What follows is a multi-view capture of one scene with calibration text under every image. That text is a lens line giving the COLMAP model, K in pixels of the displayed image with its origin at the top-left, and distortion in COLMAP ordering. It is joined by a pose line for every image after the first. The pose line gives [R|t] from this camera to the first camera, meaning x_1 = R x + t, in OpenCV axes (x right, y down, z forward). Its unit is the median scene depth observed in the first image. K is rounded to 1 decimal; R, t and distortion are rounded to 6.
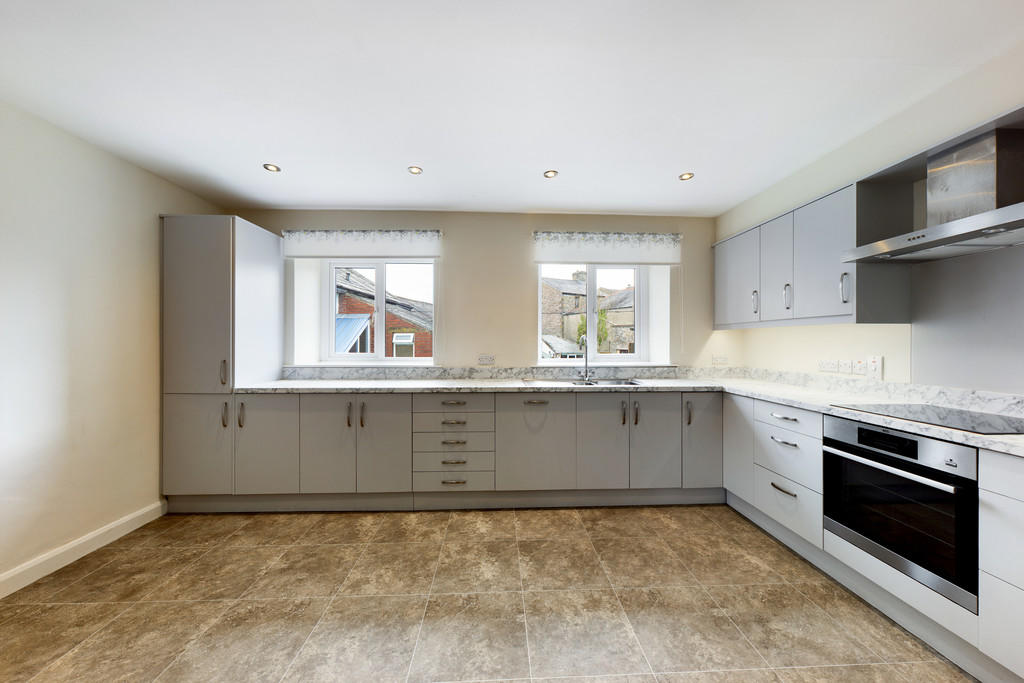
lens RADIAL K [[356.0, 0, 512.1], [0, 356.0, 340.8], [0, 0, 1]] dist [-0.000053, 0.000125]
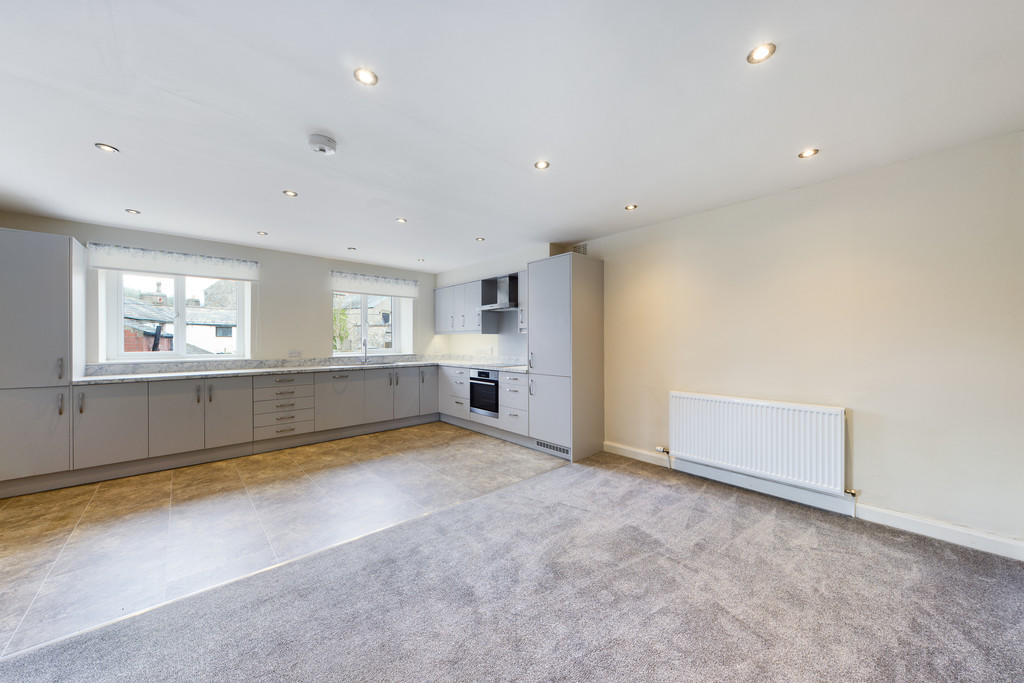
lens RADIAL K [[356.0, 0, 513.5], [0, 356.0, 340.9], [0, 0, 1]] dist [-0.000053, 0.000125]
pose [[0.758708, -0.003745, 0.651421, -0.432529], [0.001445, 0.999991, 0.004066, -0.005304], [-0.651430, -0.002144, 0.758706, -0.877032]]
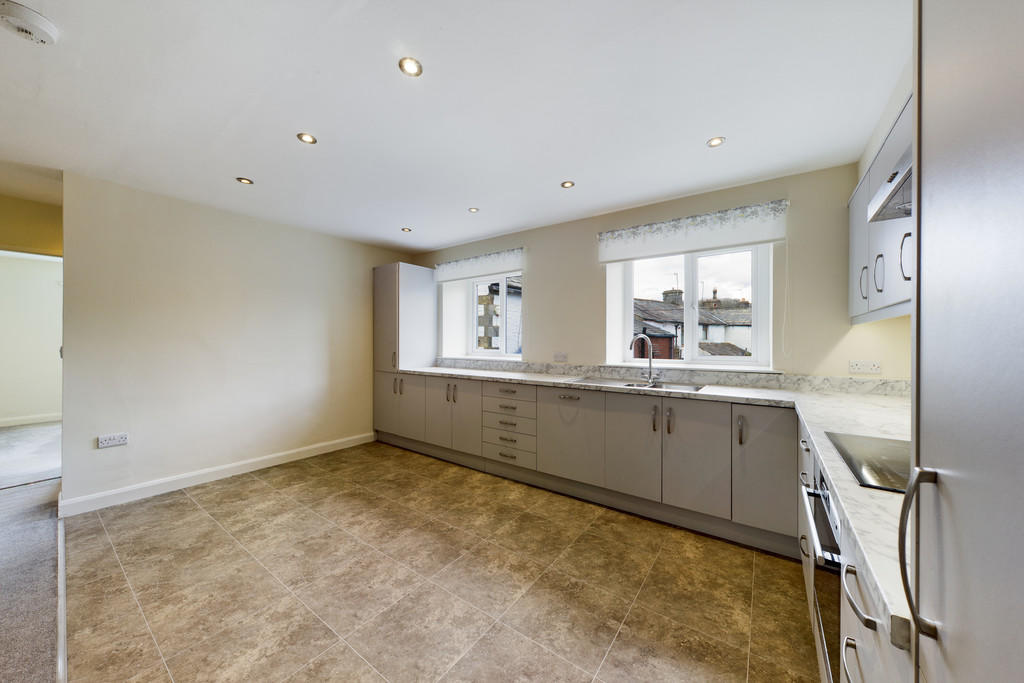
lens RADIAL K [[356.0, 0, 510.8], [0, 356.0, 340.5], [0, 0, 1]] dist [-0.000053, 0.000125]
pose [[0.784246, 0.001088, -0.620450, 0.615485], [0.000210, 0.999998, 0.002019, -0.001042], [0.620451, -0.001713, 0.784244, 0.050941]]
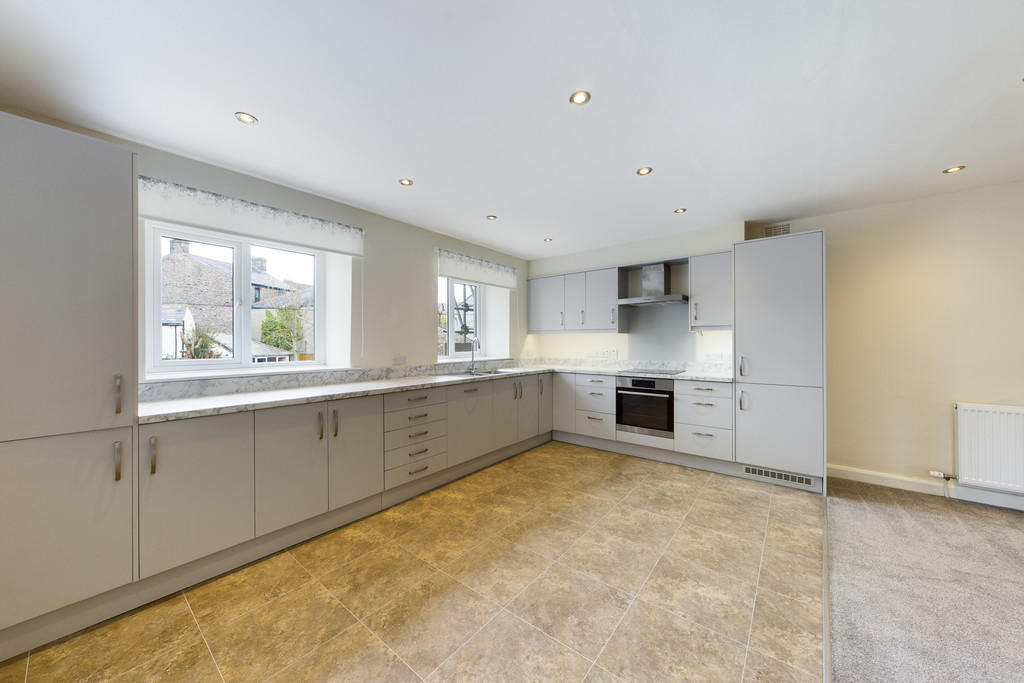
lens RADIAL K [[356.0, 0, 513.3], [0, 356.0, 340.7], [0, 0, 1]] dist [-0.000053, 0.000125]
pose [[0.655441, -0.002365, 0.755243, -0.819833], [0.001674, 0.999997, 0.001679, -0.005867], [-0.755244, 0.000164, 0.655443, 0.056879]]
